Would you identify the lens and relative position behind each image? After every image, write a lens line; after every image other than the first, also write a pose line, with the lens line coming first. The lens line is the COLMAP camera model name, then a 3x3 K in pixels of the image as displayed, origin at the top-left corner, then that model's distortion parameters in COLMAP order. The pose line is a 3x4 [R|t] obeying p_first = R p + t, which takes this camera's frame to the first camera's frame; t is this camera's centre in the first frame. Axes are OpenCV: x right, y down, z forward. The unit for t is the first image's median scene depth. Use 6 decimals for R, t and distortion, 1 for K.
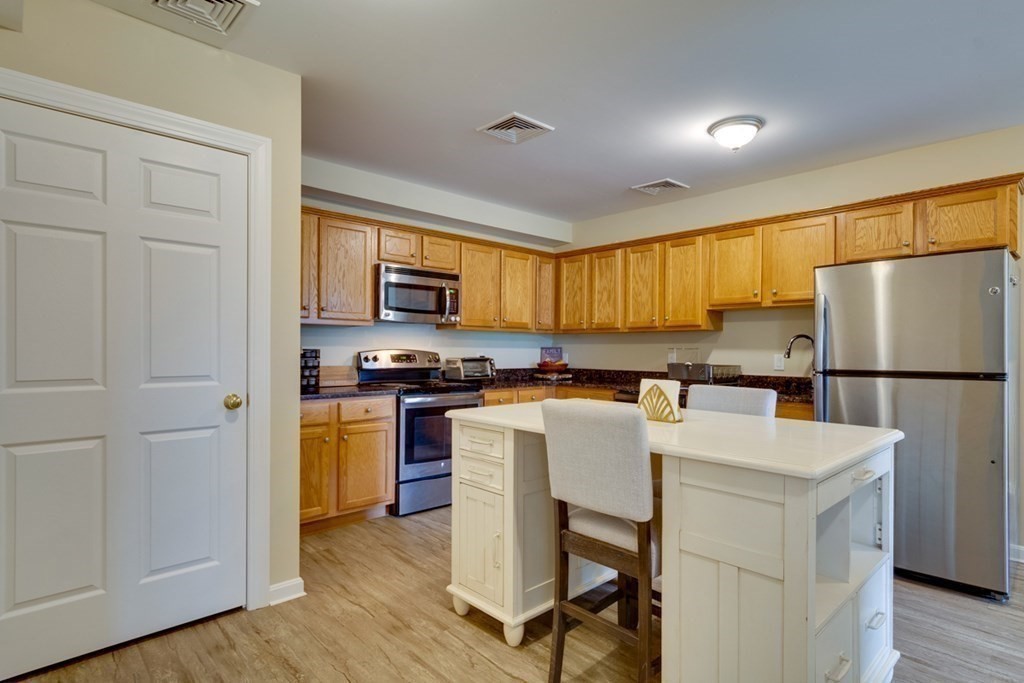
lens RADIAL K [[533.7, 0, 508.5], [0, 533.7, 351.2], [0, 0, 1]] dist [0.006882, 0.000213]
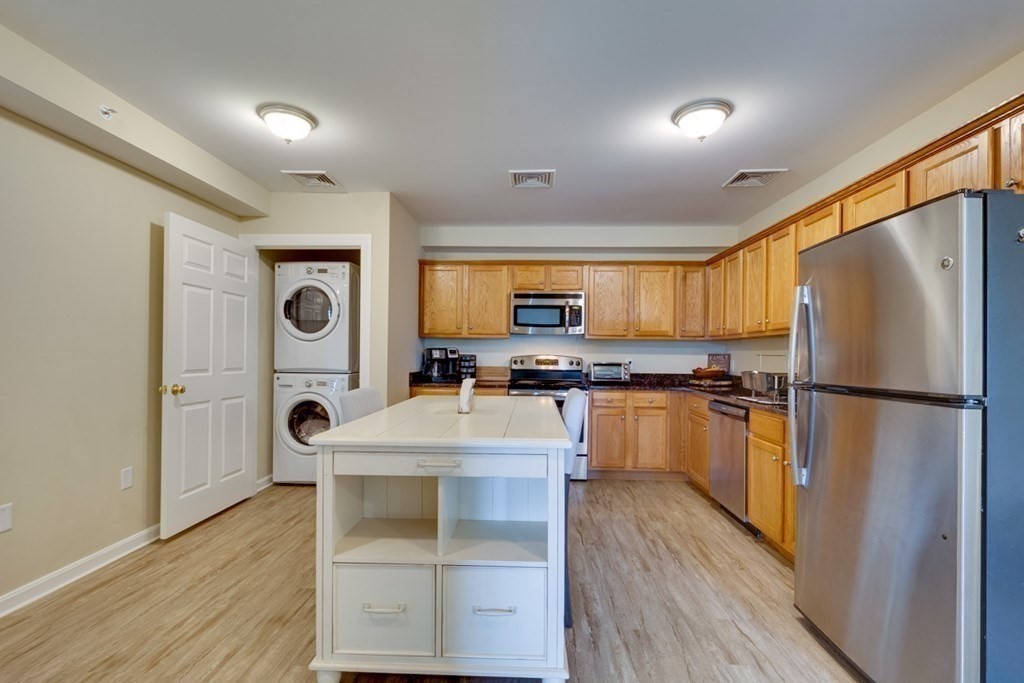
lens RADIAL K [[458.2, 0, 508.6], [0, 458.2, 352.9], [0, 0, 1]] dist [-0.003481, 0.002294]
pose [[0.703831, 0.000281, -0.710368, 0.547788], [-0.007083, 0.999953, -0.006623, -0.000704], [0.710333, 0.009693, 0.703799, 0.157138]]
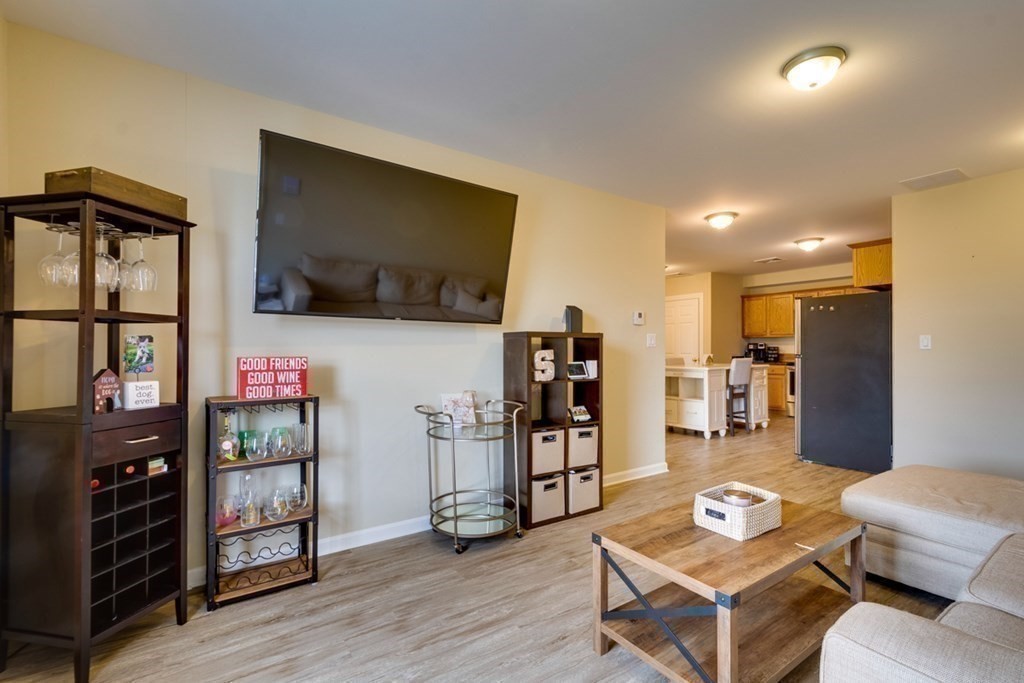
lens RADIAL K [[458.2, 0, 511.5], [0, 458.2, 346.6], [0, 0, 1]] dist [-0.003481, 0.002294]
pose [[-0.143217, -0.011437, -0.989625, 1.769659], [0.000142, 0.999933, -0.011577, 0.018596], [0.989691, -0.001799, -0.143206, 0.060261]]
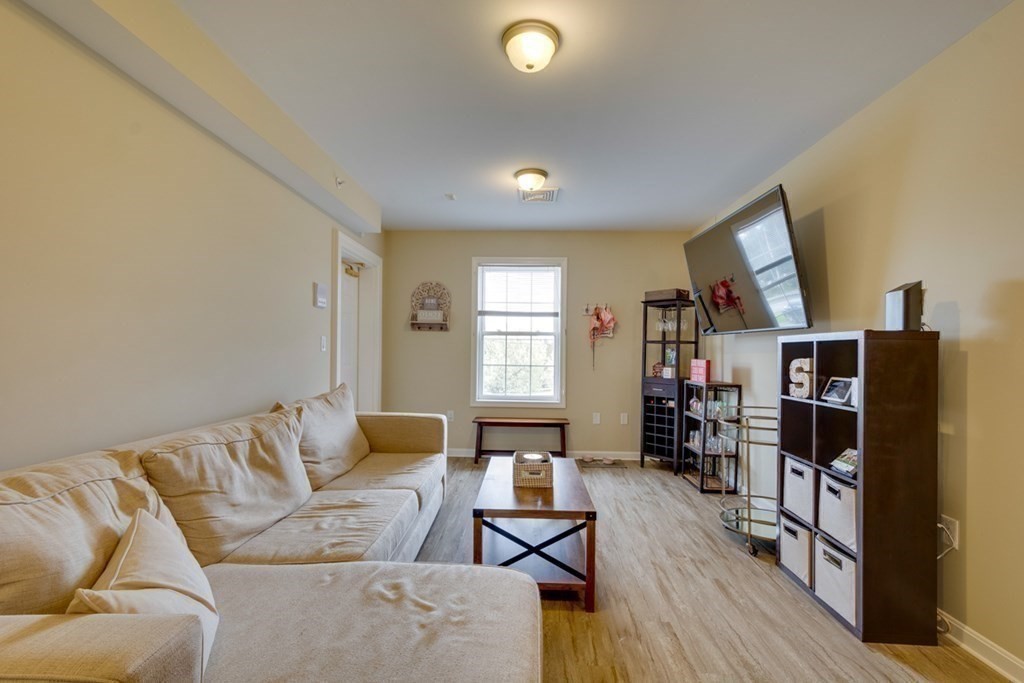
lens RADIAL K [[445.1, 0, 519.4], [0, 445.1, 350.2], [0, 0, 1]] dist [0.005120, -0.000747]
pose [[-0.718475, -0.014041, 0.695411, 0.898302], [-0.017397, 0.999846, 0.002214, 0.010069], [-0.695335, -0.010508, -0.718609, 0.656481]]
